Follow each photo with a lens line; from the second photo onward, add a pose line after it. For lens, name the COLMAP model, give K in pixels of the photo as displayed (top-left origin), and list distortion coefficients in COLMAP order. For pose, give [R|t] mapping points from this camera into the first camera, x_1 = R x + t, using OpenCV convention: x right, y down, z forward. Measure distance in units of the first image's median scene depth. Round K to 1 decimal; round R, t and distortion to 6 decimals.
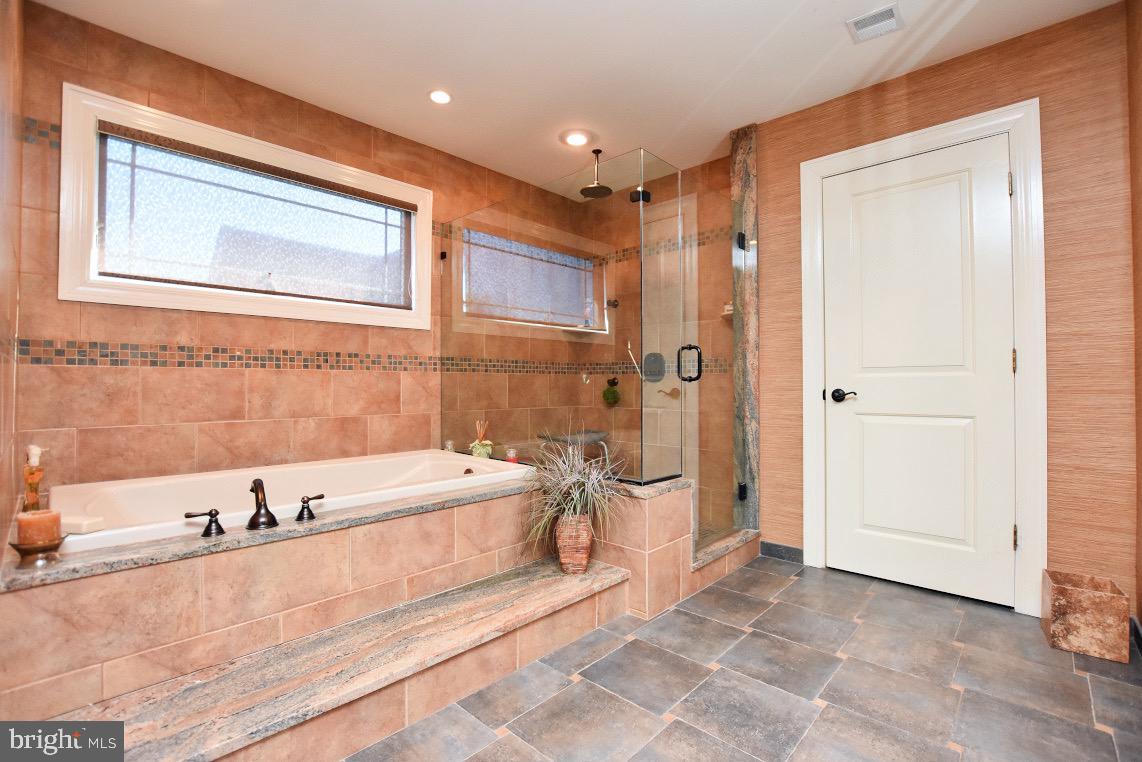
lens RADIAL K [[506.5, 0, 578.5], [0, 506.5, 380.2], [0, 0, 1]] dist [-0.028050, 0.001378]
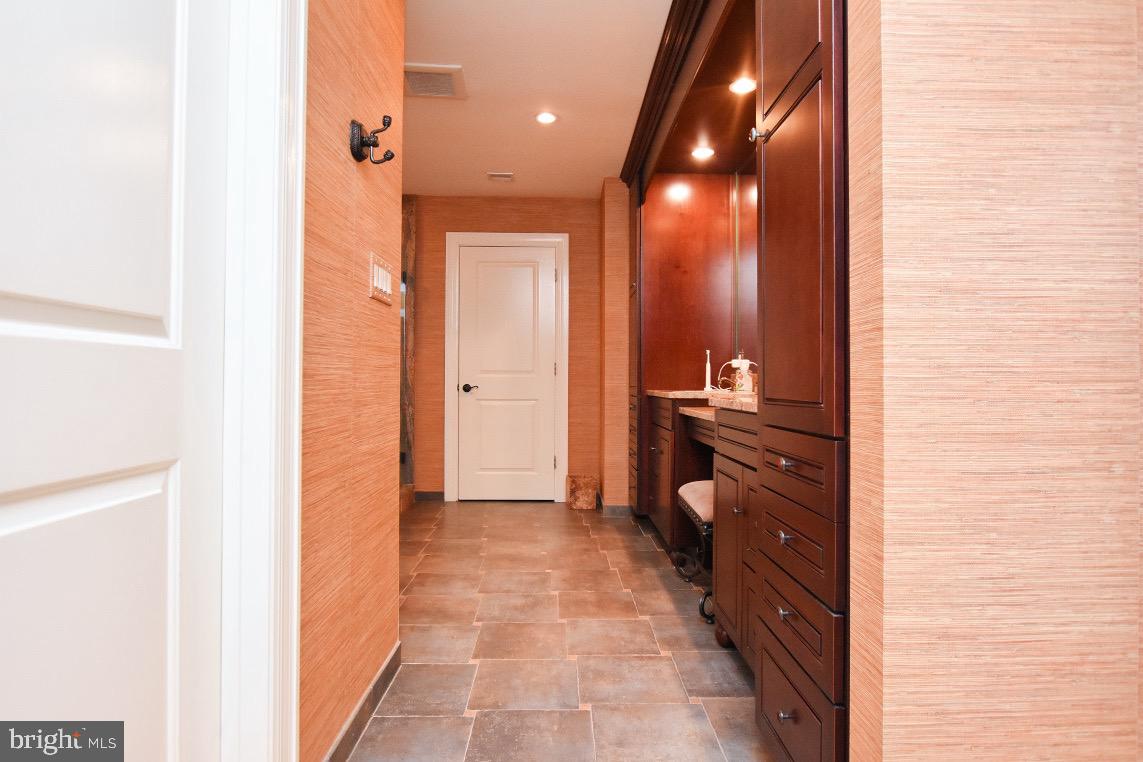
lens RADIAL K [[627.1, 0, 571.5], [0, 627.1, 381.0], [0, 0, 1]] dist [-0.000011, -0.000045]
pose [[0.711069, 0.008492, 0.703071, -0.737715], [-0.013998, 0.999900, 0.002080, -0.000466], [-0.702983, -0.011320, 0.711117, -0.725911]]
